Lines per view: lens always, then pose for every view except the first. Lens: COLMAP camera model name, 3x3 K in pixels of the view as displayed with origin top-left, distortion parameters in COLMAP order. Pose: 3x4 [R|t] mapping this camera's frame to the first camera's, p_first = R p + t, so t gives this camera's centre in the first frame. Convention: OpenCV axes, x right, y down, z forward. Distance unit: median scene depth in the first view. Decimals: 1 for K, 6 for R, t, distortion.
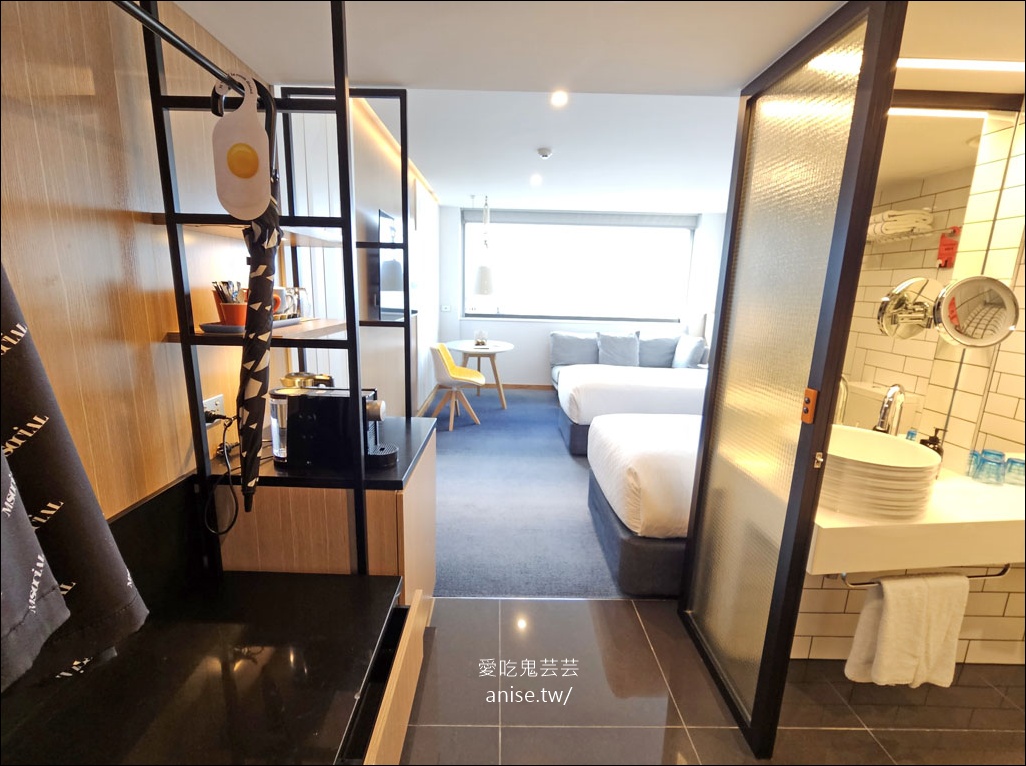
lens RADIAL K [[447.9, 0, 504.6], [0, 447.9, 379.6], [0, 0, 1]] dist [0.003344, 0.000223]
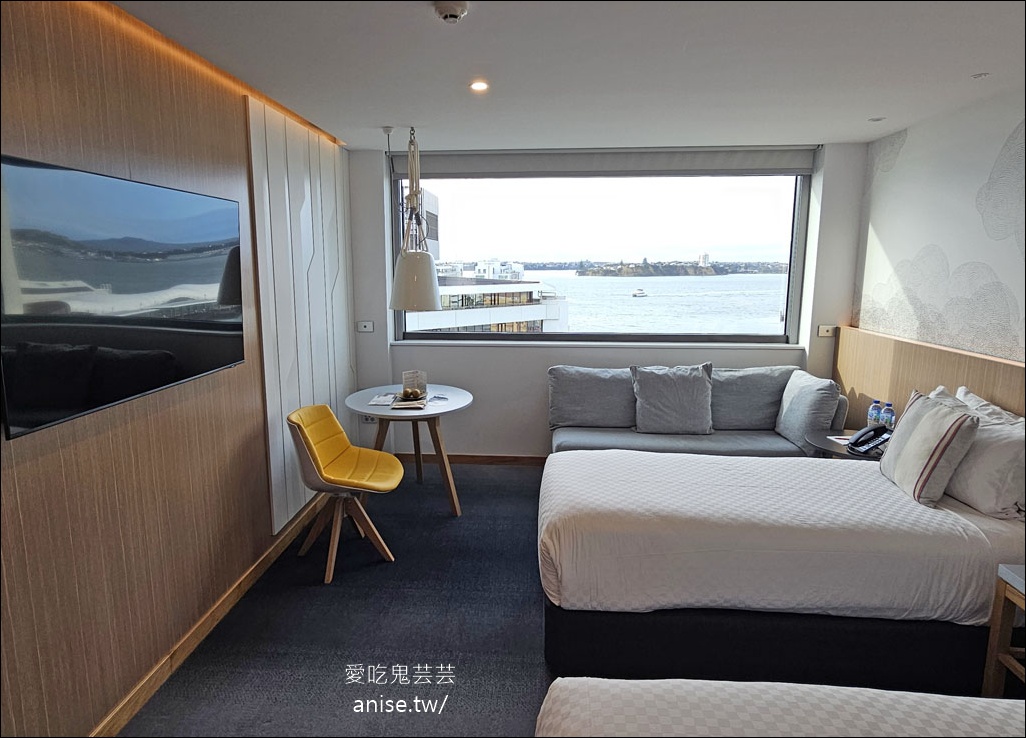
lens RADIAL K [[610.9, 0, 494.1], [0, 610.9, 365.9], [0, 0, 1]] dist [-0.000538, -0.003101]
pose [[0.996710, -0.015805, -0.079497, 0.112086], [0.012681, 0.999133, -0.039649, -0.089924], [0.080055, 0.038510, 0.996046, 0.280507]]
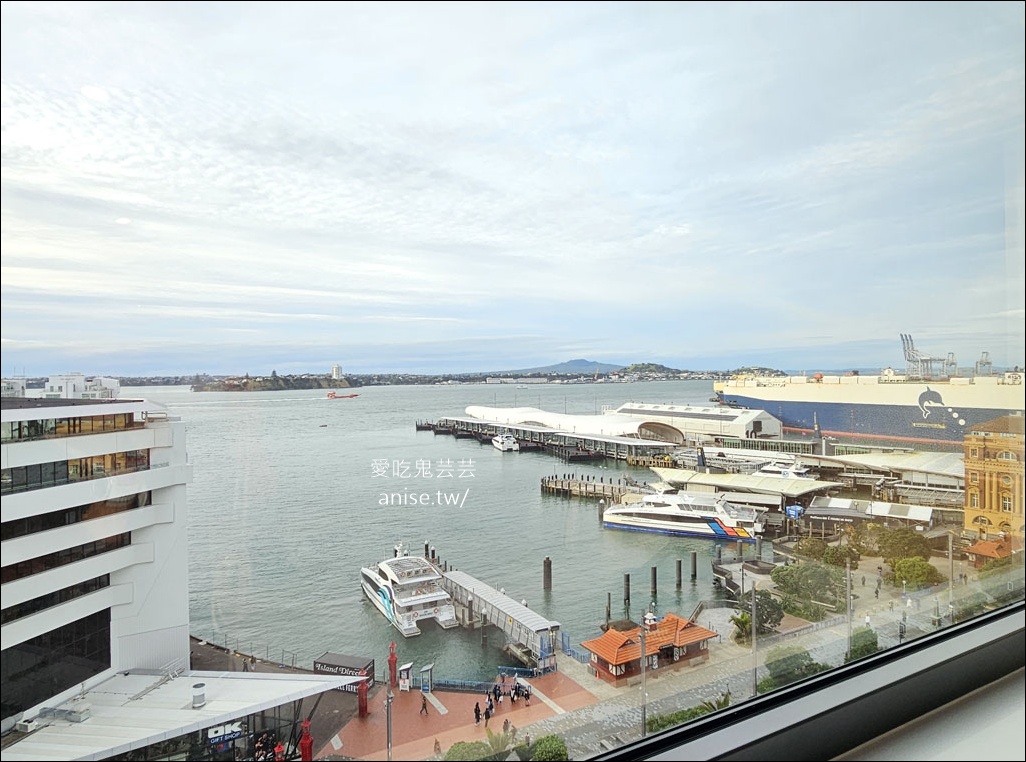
lens RADIAL K [[664.9, 0, 513.6], [0, 664.9, 378.7], [0, 0, 1]] dist [0.003544, 0.002333]
pose [[0.873660, -0.041484, 0.484765, 0.091591], [0.133309, 0.978639, -0.156506, -0.231992], [-0.467917, 0.201357, 0.860528, 1.099844]]
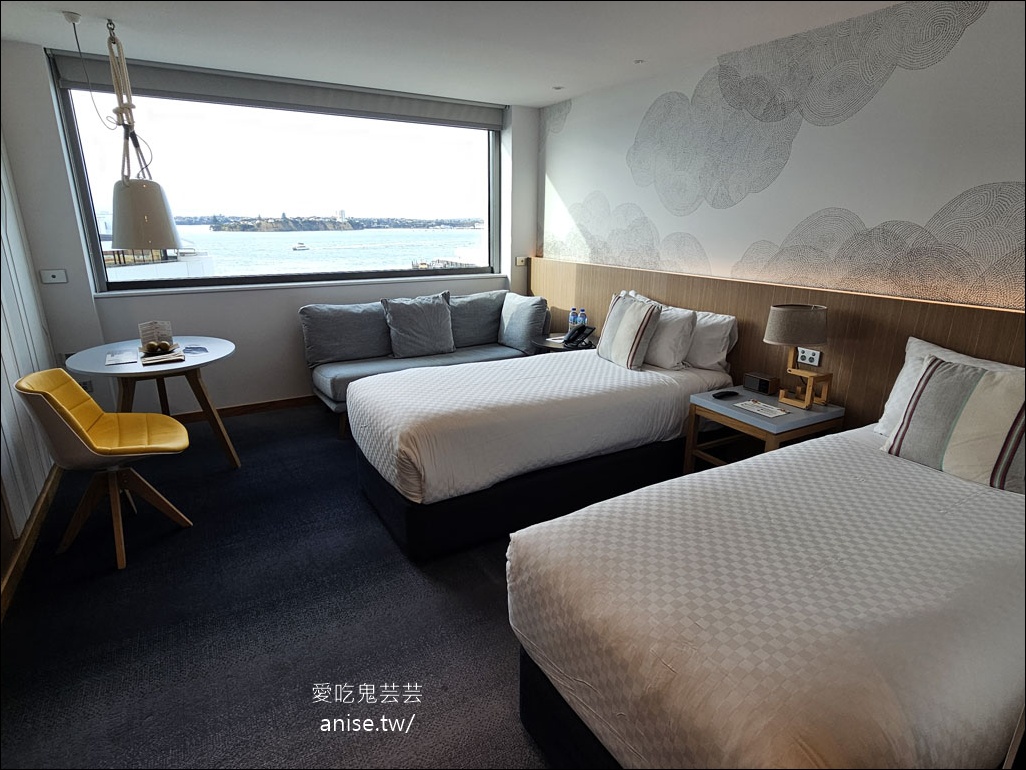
lens RADIAL K [[553.7, 0, 513.0], [0, 553.7, 384.6], [0, 0, 1]] dist [-0.004630, 0.000033]
pose [[0.858130, -0.165881, 0.485897, -0.022242], [0.119193, 0.984879, 0.125724, -0.075620], [-0.499405, -0.049972, 0.864926, 0.310033]]
